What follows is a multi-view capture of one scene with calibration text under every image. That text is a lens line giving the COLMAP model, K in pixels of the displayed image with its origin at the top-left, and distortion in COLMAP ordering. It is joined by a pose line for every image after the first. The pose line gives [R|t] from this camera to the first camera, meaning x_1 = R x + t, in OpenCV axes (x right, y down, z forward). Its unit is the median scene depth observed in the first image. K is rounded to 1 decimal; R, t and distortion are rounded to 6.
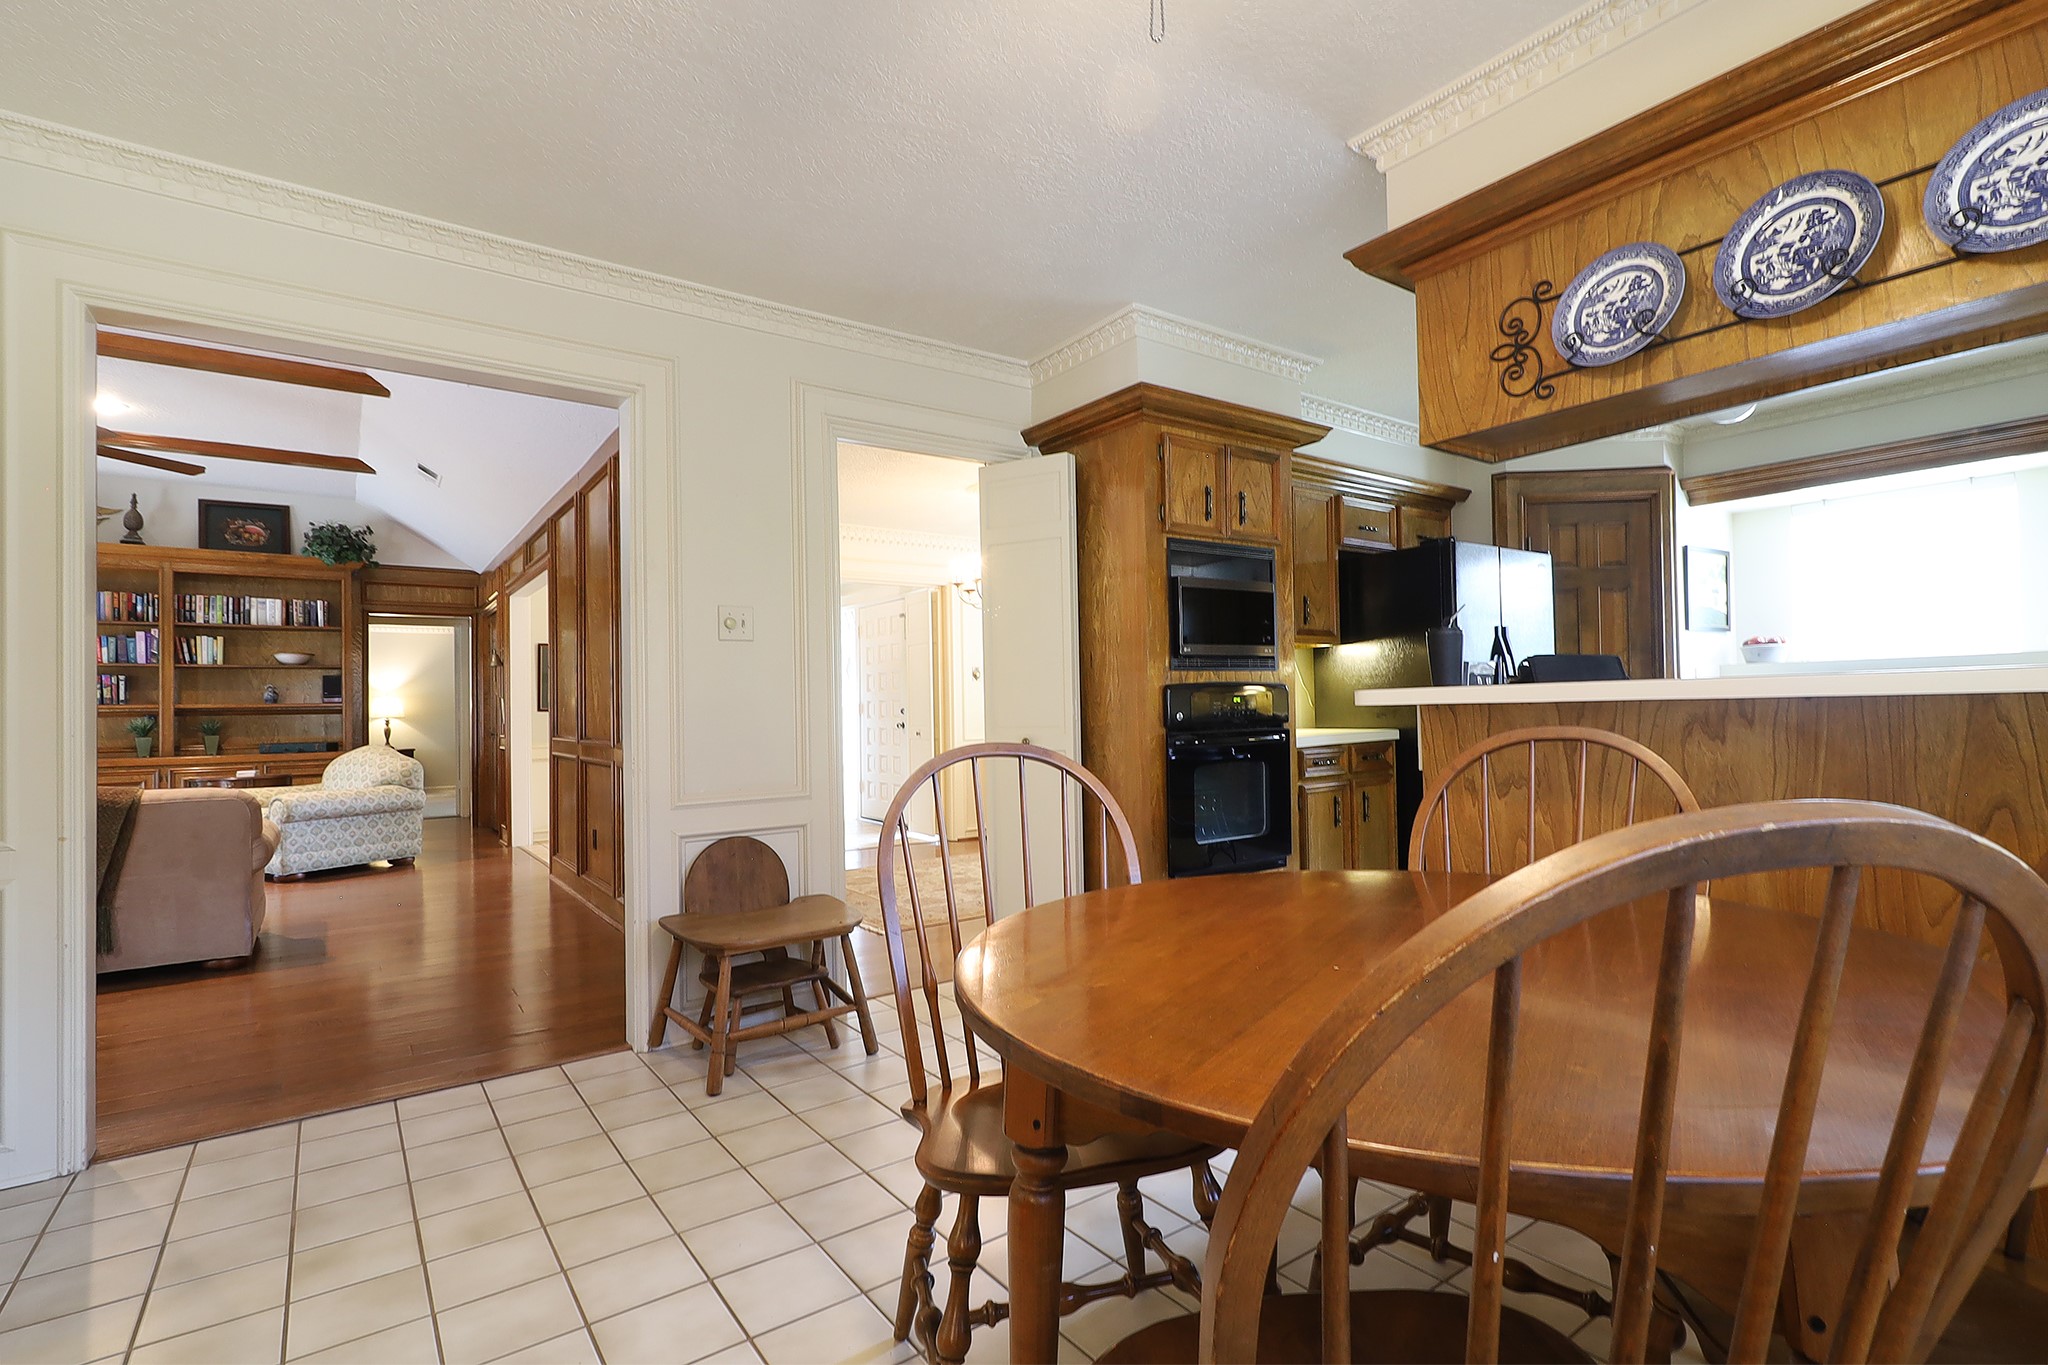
lens RADIAL K [[958.1, 0, 1042.5], [0, 958.1, 702.5], [0, 0, 1]] dist [0.000997, -0.000121]
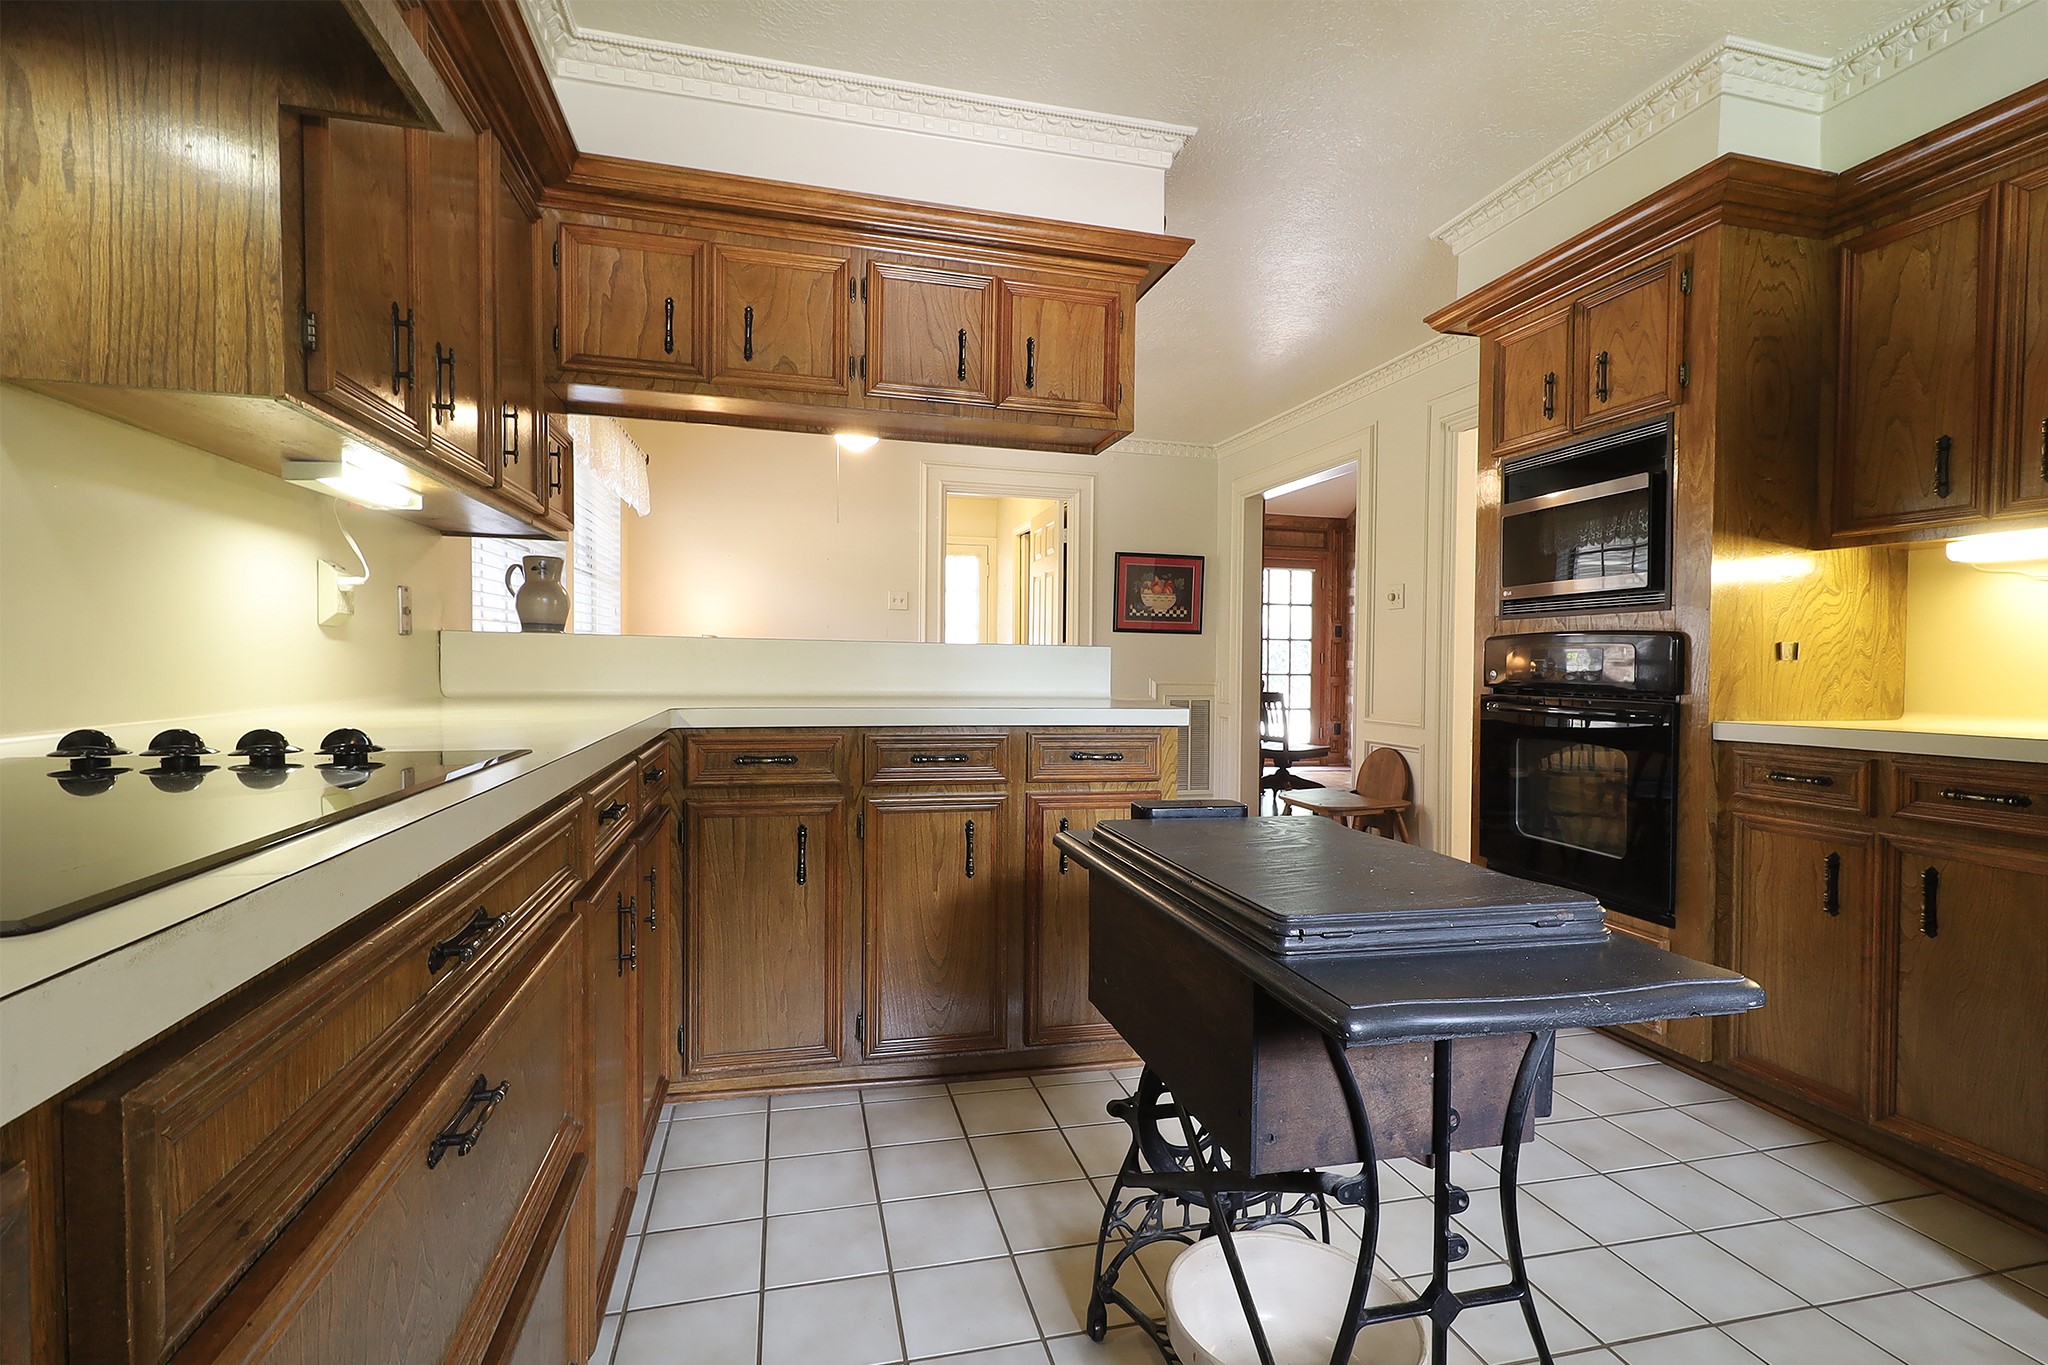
lens RADIAL K [[961.8, 0, 1037.7], [0, 961.8, 690.8], [0, 0, 1]] dist [0.000995, -0.000022]
pose [[-0.360436, 0.046396, -0.931629, 0.944155], [0.001105, 0.998783, 0.049313, -0.011647], [0.932783, 0.016745, -0.360049, 0.818641]]
